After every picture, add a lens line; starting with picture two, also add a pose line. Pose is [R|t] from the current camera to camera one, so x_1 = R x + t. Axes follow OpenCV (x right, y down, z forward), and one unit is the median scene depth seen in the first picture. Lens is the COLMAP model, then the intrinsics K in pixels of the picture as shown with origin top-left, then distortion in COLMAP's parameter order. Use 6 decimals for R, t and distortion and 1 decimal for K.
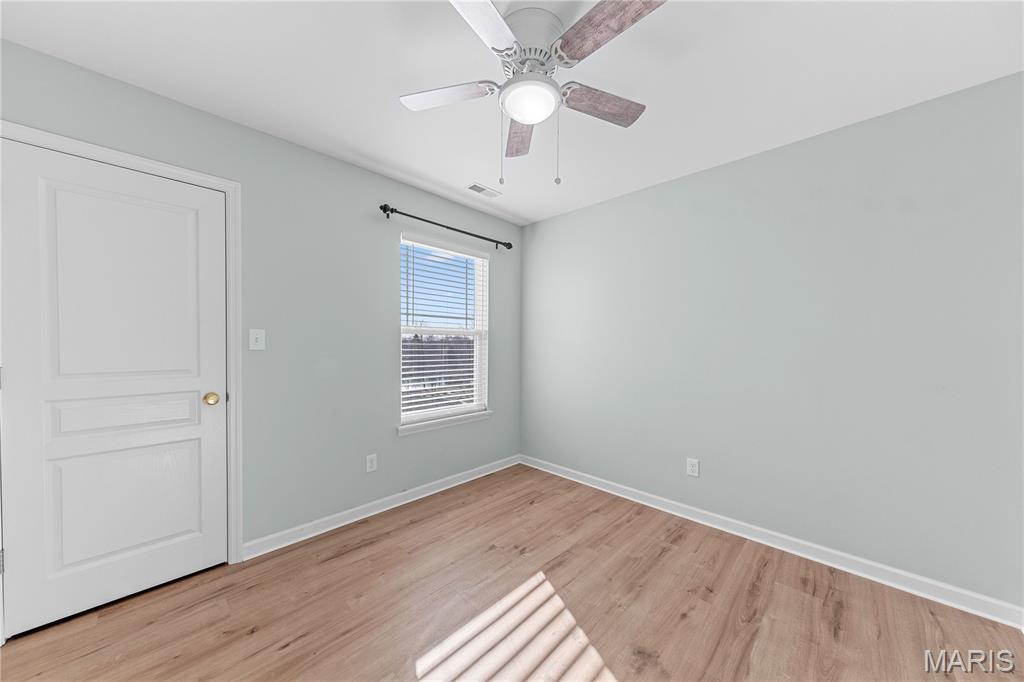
lens RADIAL K [[352.1, 0, 511.2], [0, 352.1, 348.2], [0, 0, 1]] dist [0.008496, -0.000499]
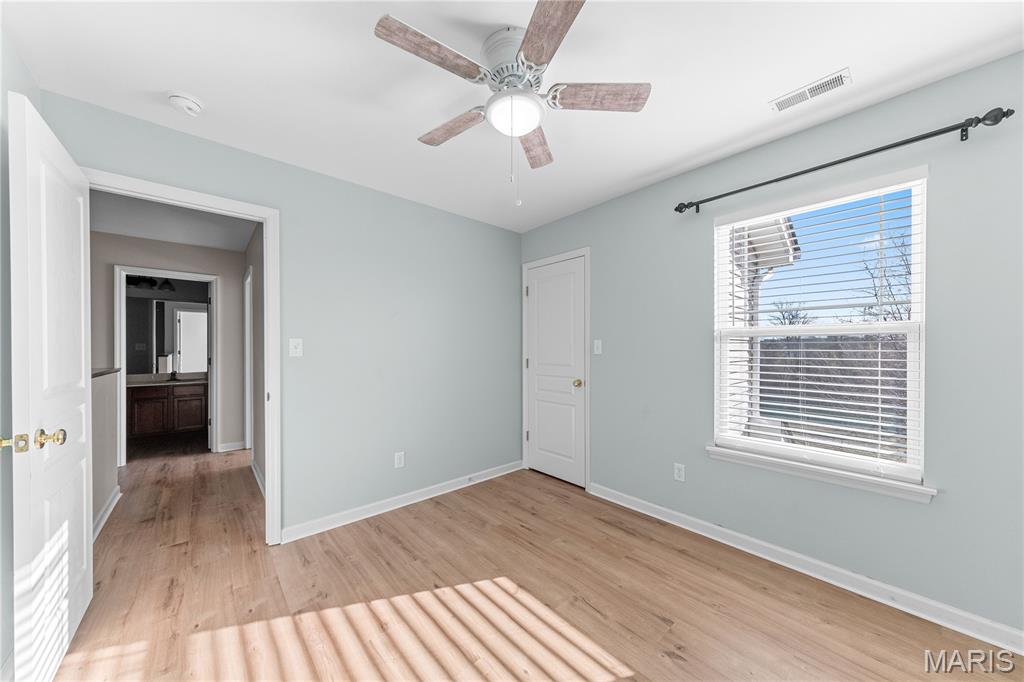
lens RADIAL K [[352.1, 0, 513.2], [0, 352.1, 348.4], [0, 0, 1]] dist [0.008496, -0.000499]
pose [[-0.070340, -0.005485, -0.997508, 0.752901], [-0.012383, 0.999913, -0.004625, -0.007322], [0.997446, 0.012027, -0.070402, 0.749618]]
